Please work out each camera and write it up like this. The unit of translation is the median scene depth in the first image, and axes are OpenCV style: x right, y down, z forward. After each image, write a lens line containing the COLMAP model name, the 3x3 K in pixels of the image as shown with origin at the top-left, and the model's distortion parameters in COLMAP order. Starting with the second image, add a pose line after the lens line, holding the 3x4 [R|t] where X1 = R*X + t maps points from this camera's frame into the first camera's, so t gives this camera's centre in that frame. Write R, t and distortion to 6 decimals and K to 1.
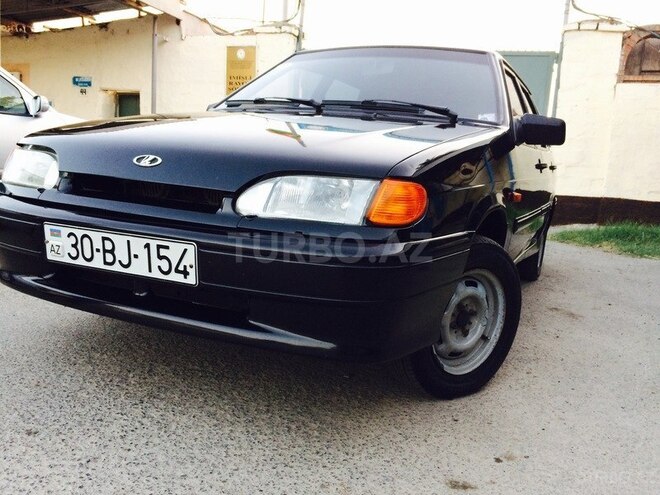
lens RADIAL K [[572.9, 0, 326.8], [0, 572.9, 238.3], [0, 0, 1]] dist [0.097175, -0.158335]
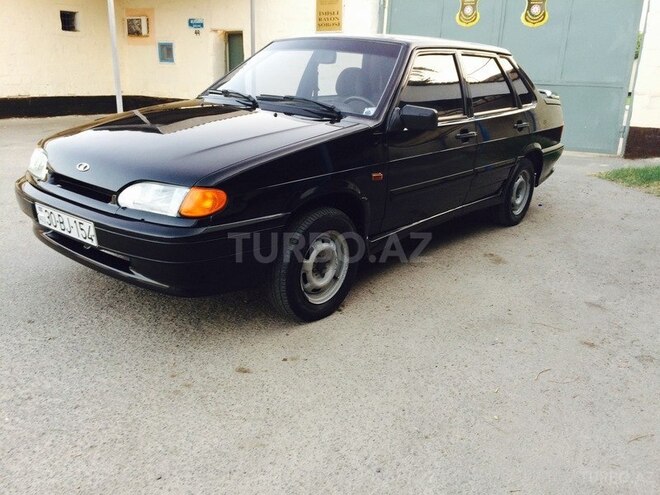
lens RADIAL K [[569.6, 0, 330.0], [0, 569.6, 247.5], [0, 0, 1]] dist [0.089271, -0.147465]
pose [[0.969136, 0.042380, -0.242857, 0.522580], [-0.002251, 0.986593, 0.163185, -0.119869], [0.246517, -0.157601, 0.956238, -0.286863]]
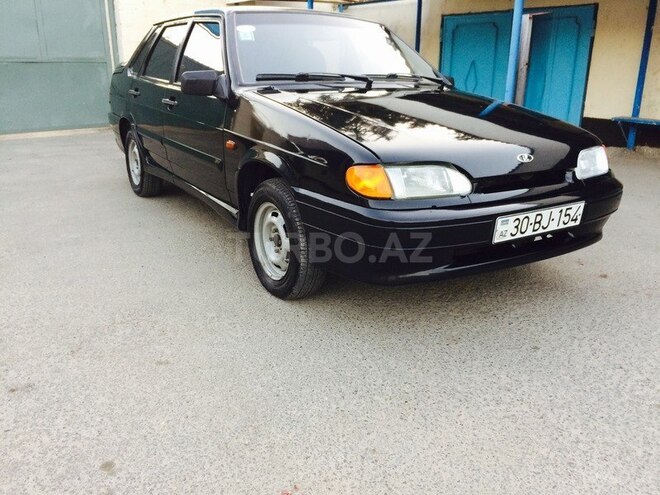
lens RADIAL K [[569.6, 0, 330.0], [0, 569.6, 247.5], [0, 0, 1]] dist [0.089271, -0.147465]
pose [[0.534241, -0.317129, 0.783592, -1.226217], [0.133925, 0.947009, 0.291957, -0.281703], [-0.834656, -0.051032, 0.548402, 0.402023]]
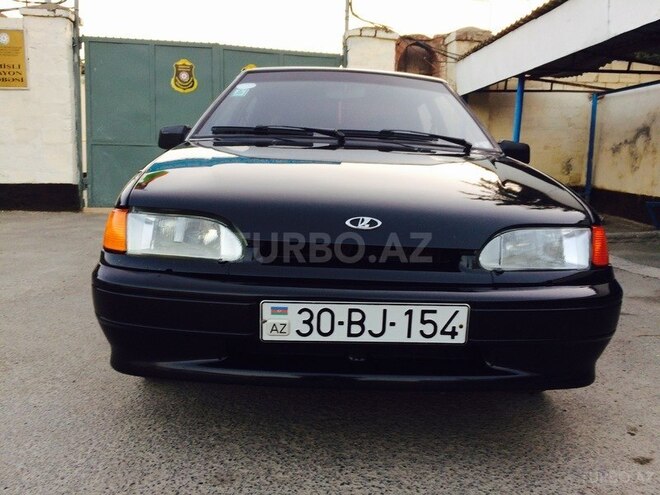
lens RADIAL K [[569.6, 0, 330.0], [0, 569.6, 247.5], [0, 0, 1]] dist [0.089271, -0.147465]
pose [[0.890687, -0.107774, 0.441659, -0.533184], [0.088640, 0.994018, 0.063802, -0.108148], [-0.445893, -0.017679, 0.894912, 0.110797]]
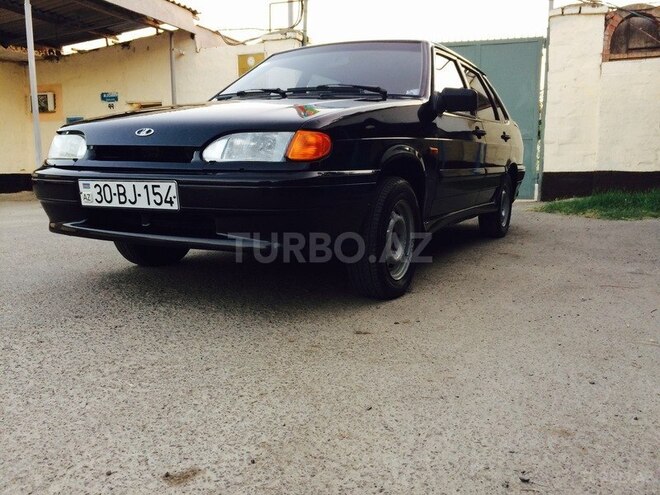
lens RADIAL K [[569.6, 0, 330.0], [0, 569.6, 247.5], [0, 0, 1]] dist [0.089271, -0.147465]
pose [[0.997025, -0.056684, -0.052229, 0.144524], [0.057247, 0.998316, 0.009348, 0.113739], [0.051611, -0.012311, 0.998591, -0.286429]]
